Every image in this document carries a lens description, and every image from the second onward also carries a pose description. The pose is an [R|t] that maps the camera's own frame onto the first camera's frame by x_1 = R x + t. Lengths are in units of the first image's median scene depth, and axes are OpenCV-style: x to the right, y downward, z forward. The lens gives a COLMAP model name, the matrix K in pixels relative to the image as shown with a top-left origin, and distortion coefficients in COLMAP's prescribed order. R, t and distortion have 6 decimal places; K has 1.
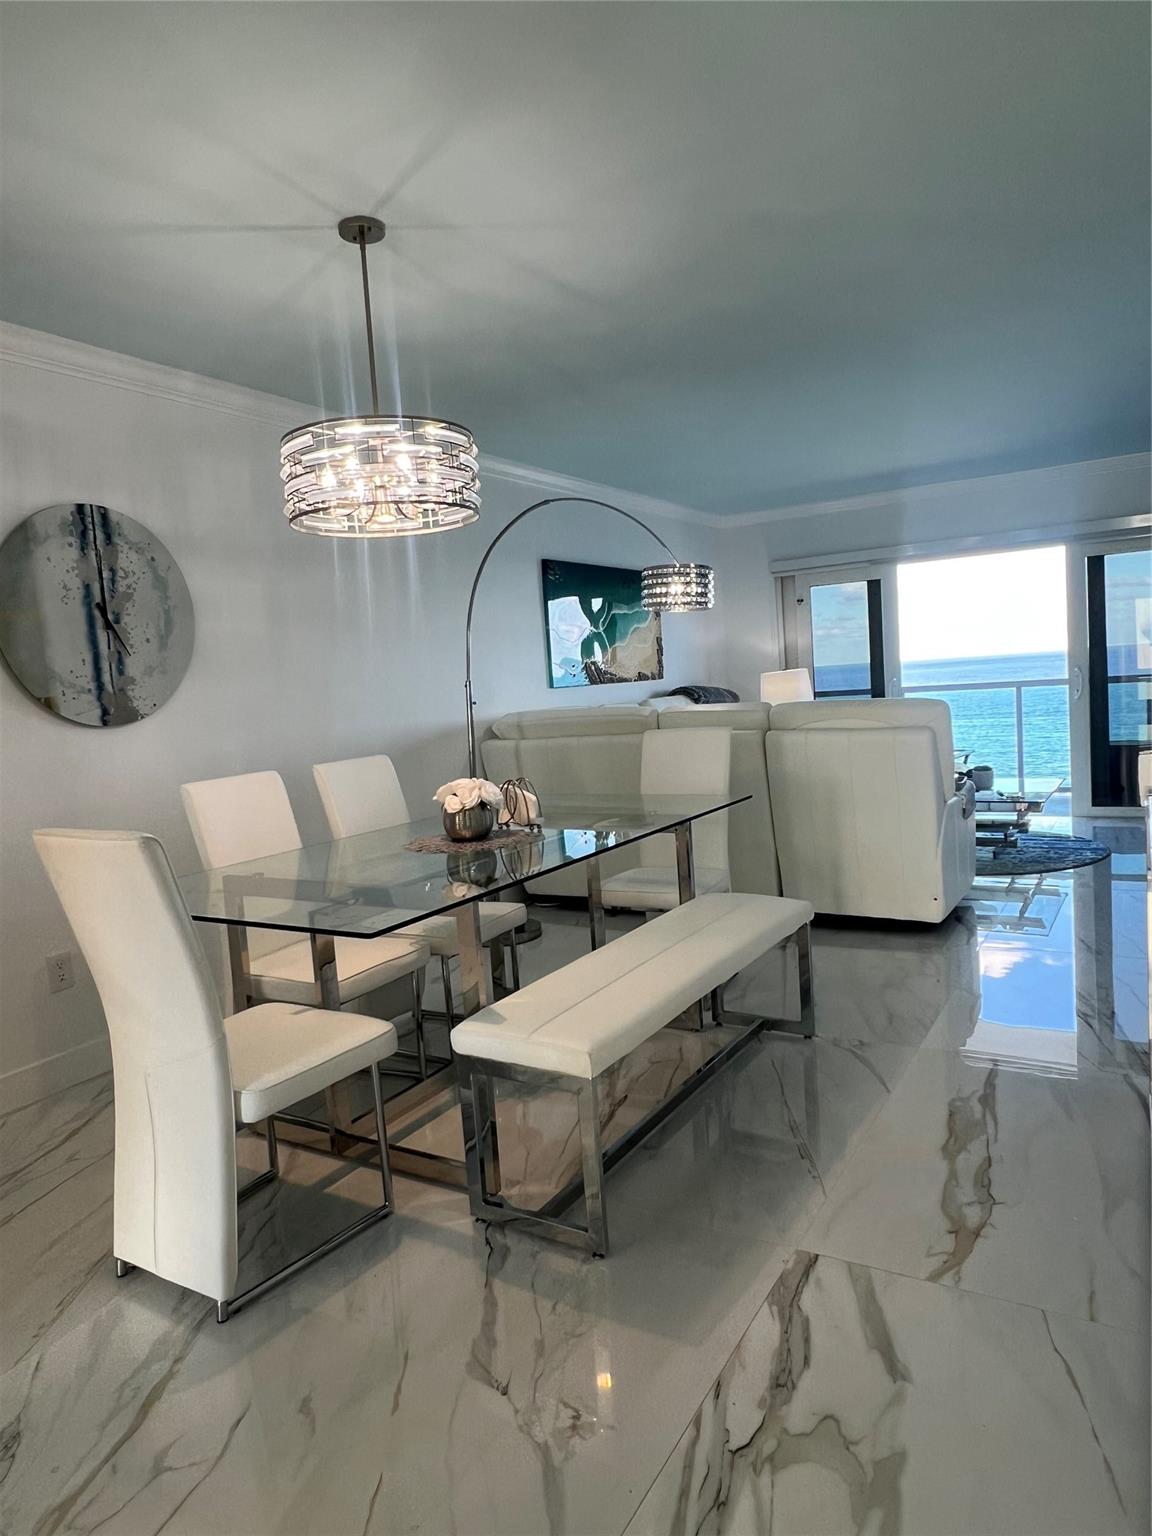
lens RADIAL K [[1018.7, 0, 532.8], [0, 1018.7, 762.6], [0, 0, 1]] dist [0.001893, 0.000643]
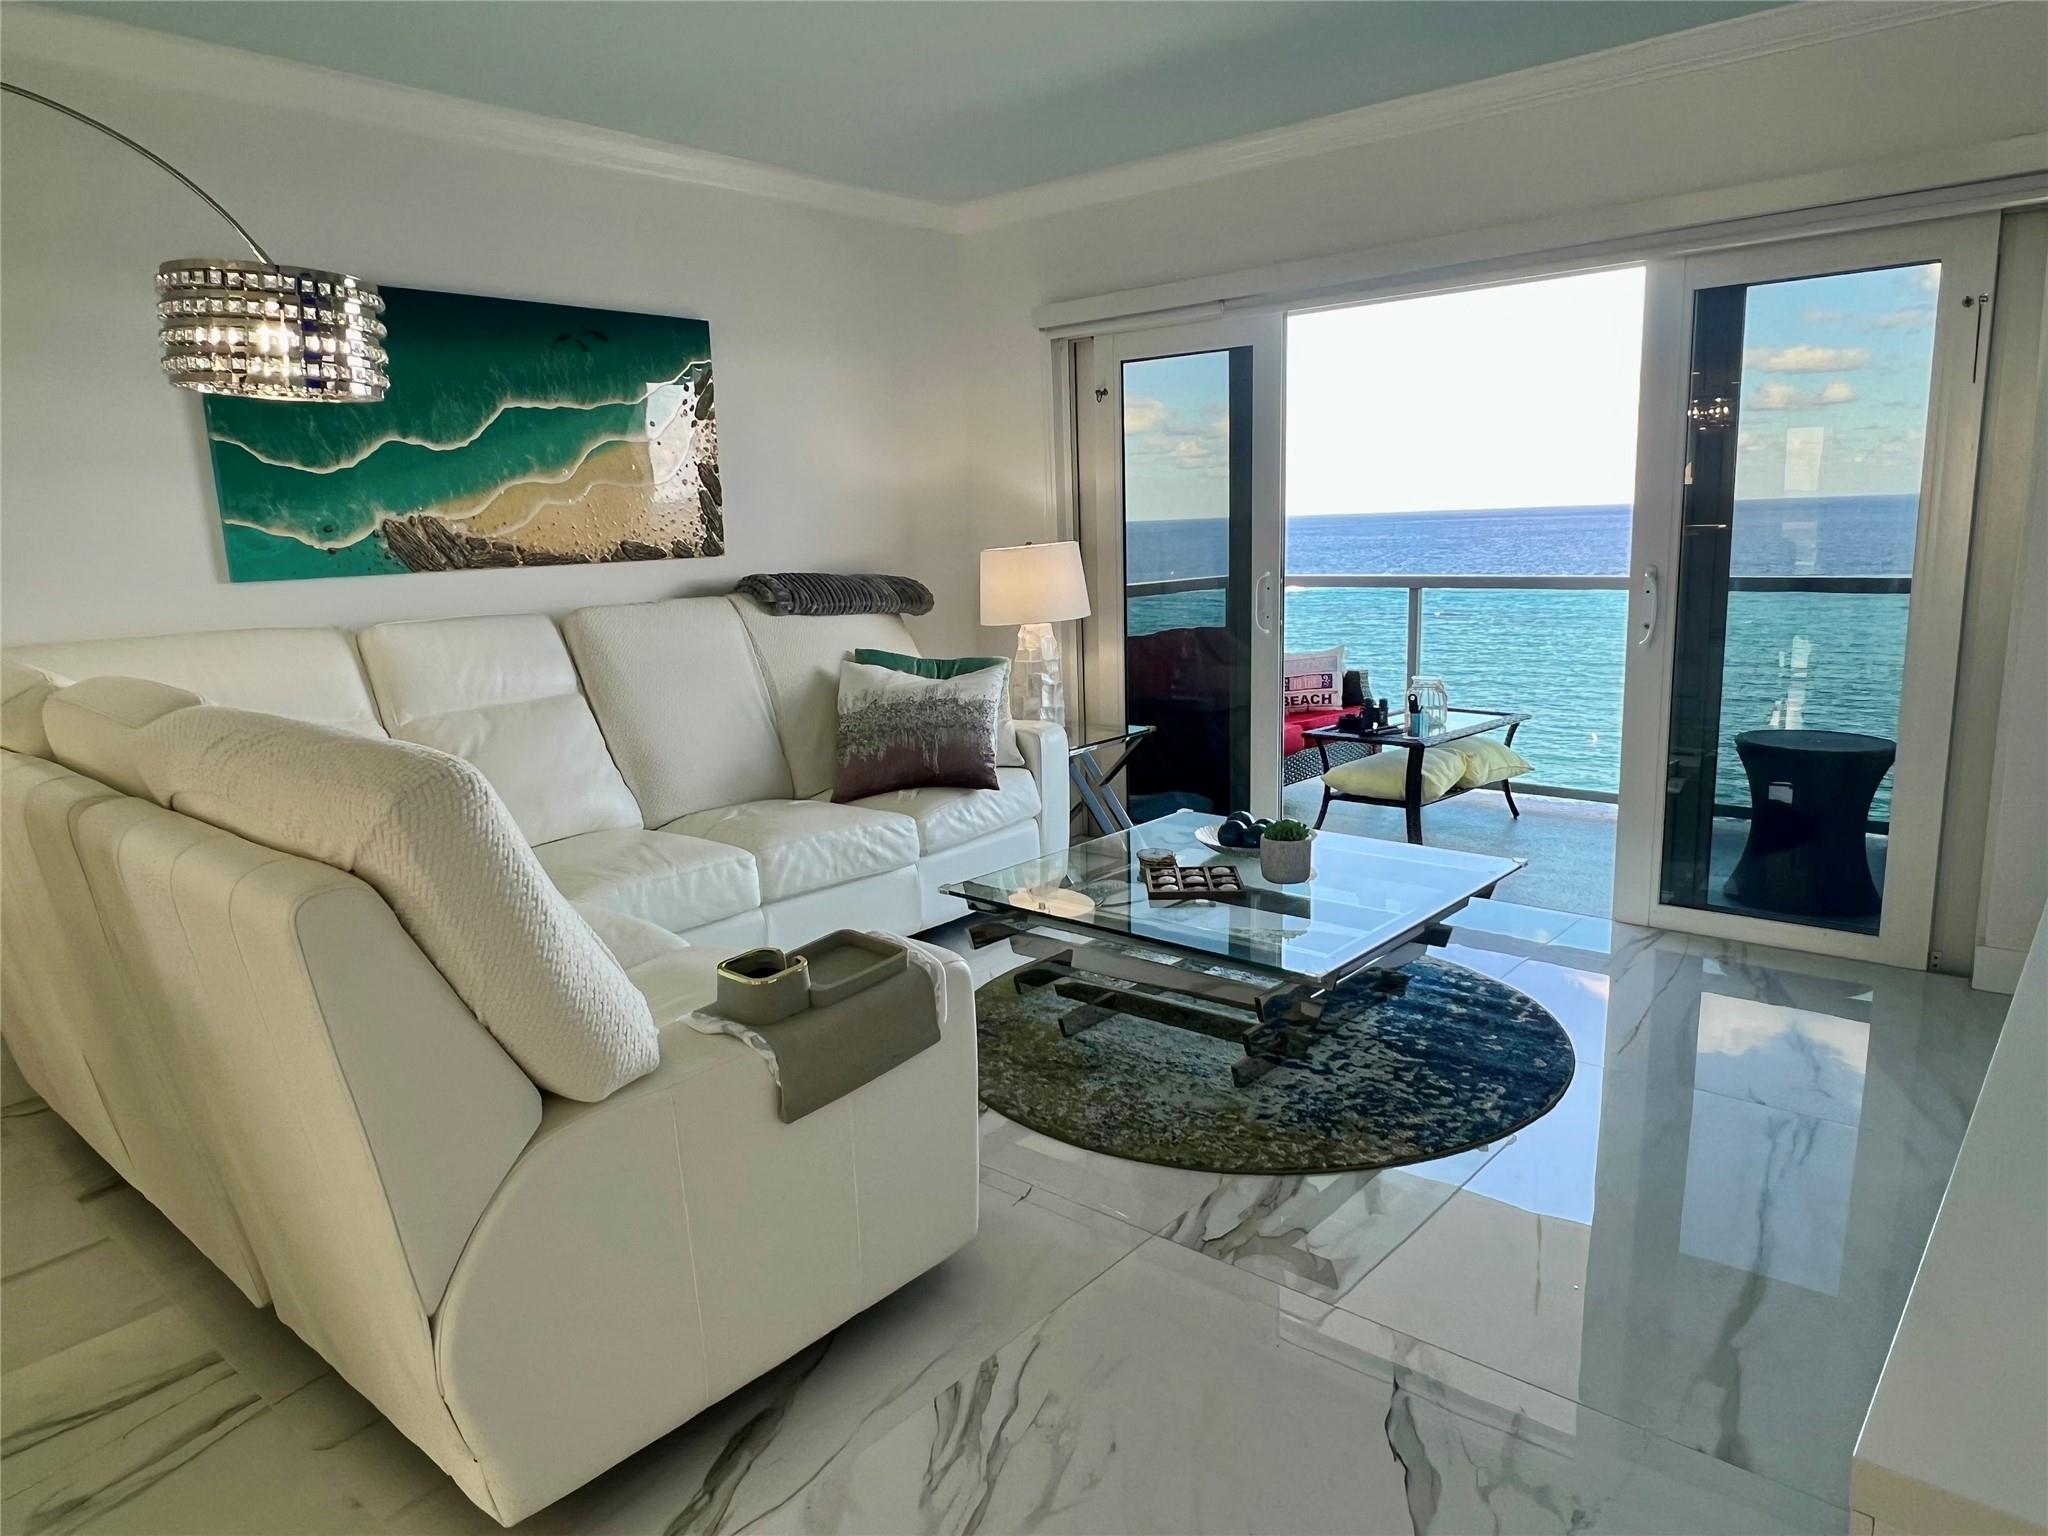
lens RADIAL K [[1312.9, 0, 1024.0], [0, 1312.9, 768.0], [0, 0, 1]] dist [0.005749, 0.000923]
pose [[0.991521, 0.050704, -0.119643, 0.342816], [-0.036094, 0.991964, 0.121259, -0.063704], [0.124829, -0.115912, 0.985384, 0.411342]]
